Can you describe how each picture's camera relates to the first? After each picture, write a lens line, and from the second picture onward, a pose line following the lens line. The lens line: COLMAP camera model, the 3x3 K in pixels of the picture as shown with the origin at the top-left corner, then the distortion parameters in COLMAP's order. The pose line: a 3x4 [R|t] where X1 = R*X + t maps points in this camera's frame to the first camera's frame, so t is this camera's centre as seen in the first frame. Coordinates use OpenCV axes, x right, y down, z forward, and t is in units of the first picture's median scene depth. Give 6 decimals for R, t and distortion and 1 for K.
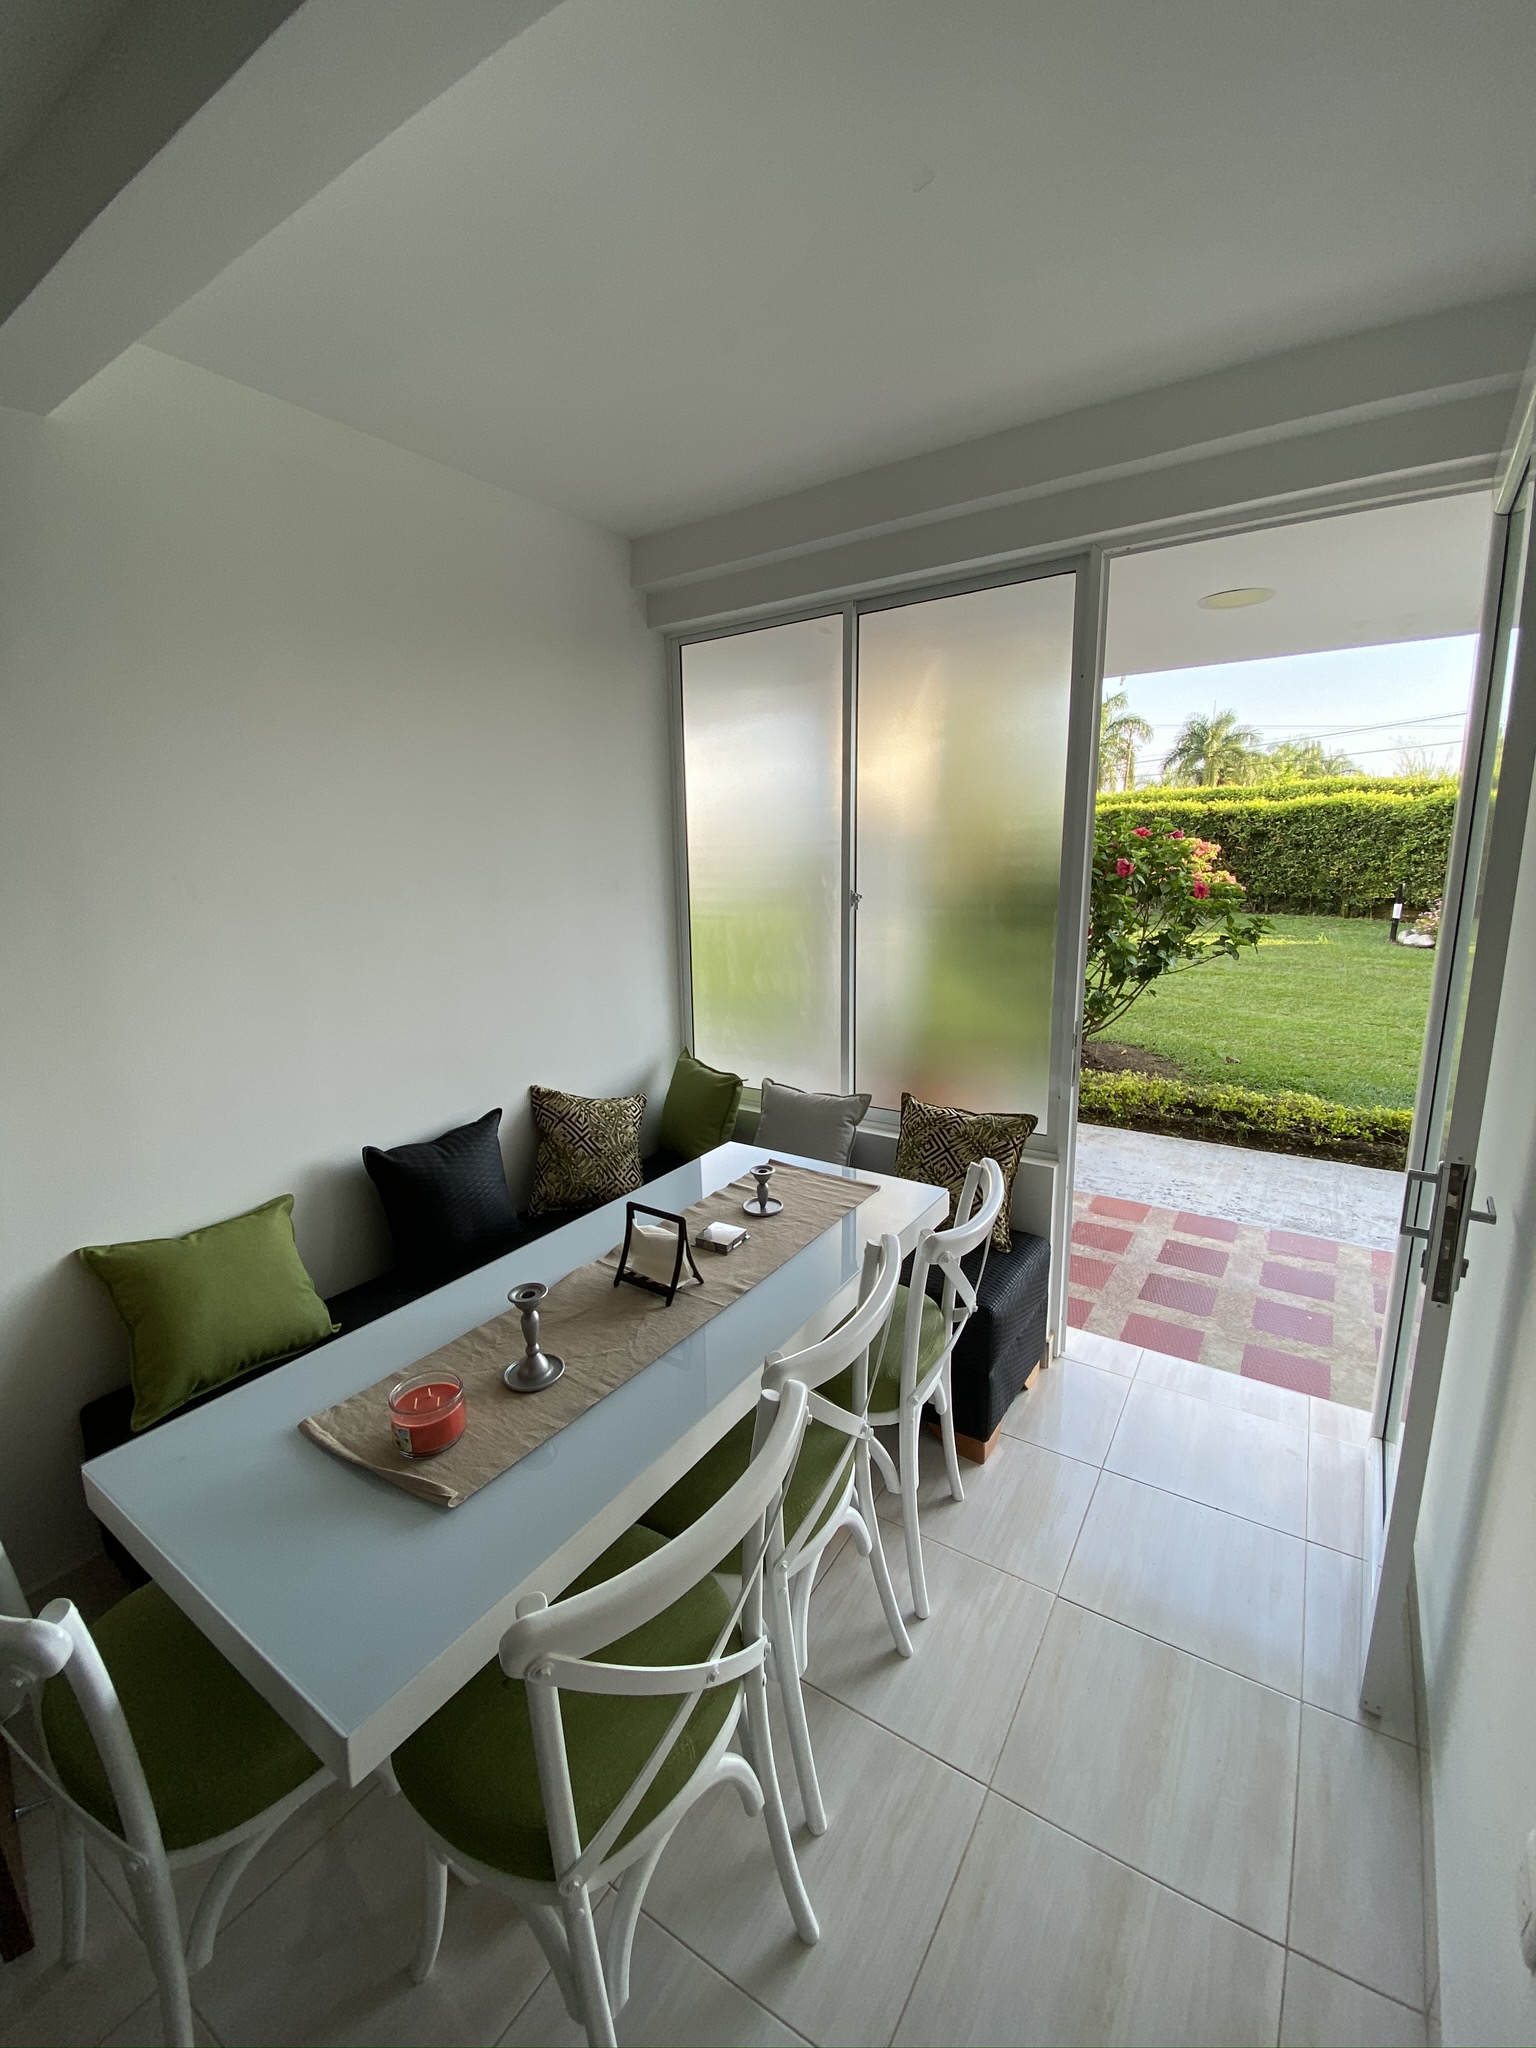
lens RADIAL K [[829.7, 0, 761.8], [0, 829.7, 1025.9], [0, 0, 1]] dist [0.025334, -0.023566]
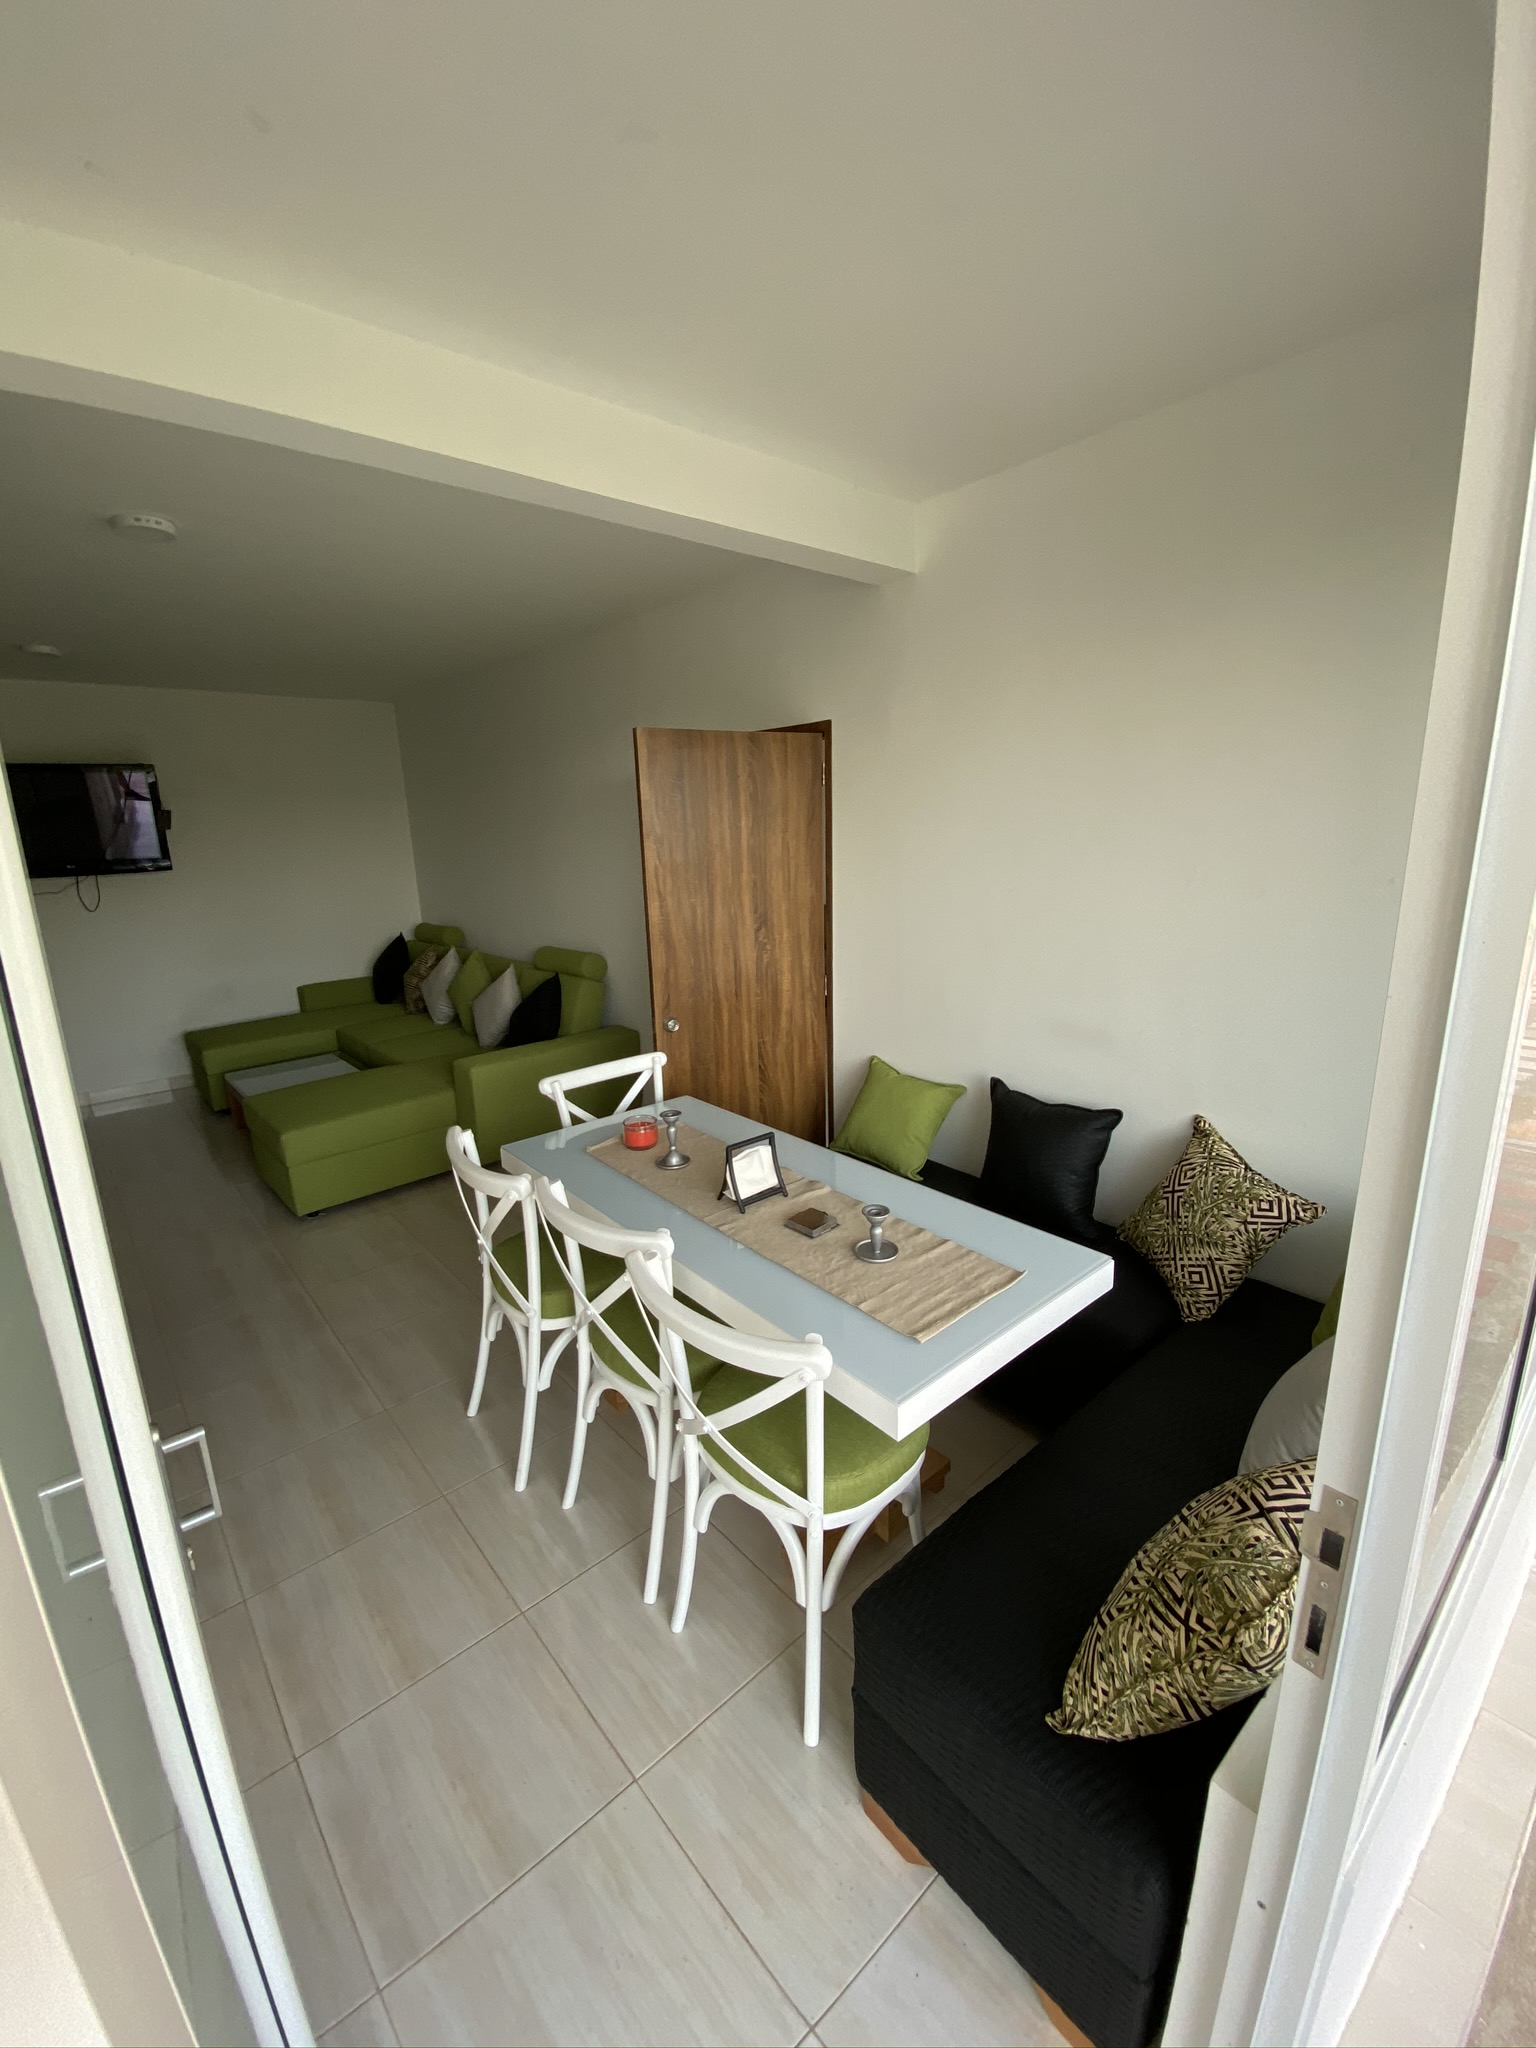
lens RADIAL K [[829.7, 0, 761.8], [0, 829.7, 1025.9], [0, 0, 1]] dist [0.025334, -0.023566]
pose [[-0.279665, 0.250992, -0.926710, 1.037266], [-0.153454, 0.941130, 0.301208, -0.340177], [0.947755, 0.226444, -0.224685, 1.316470]]
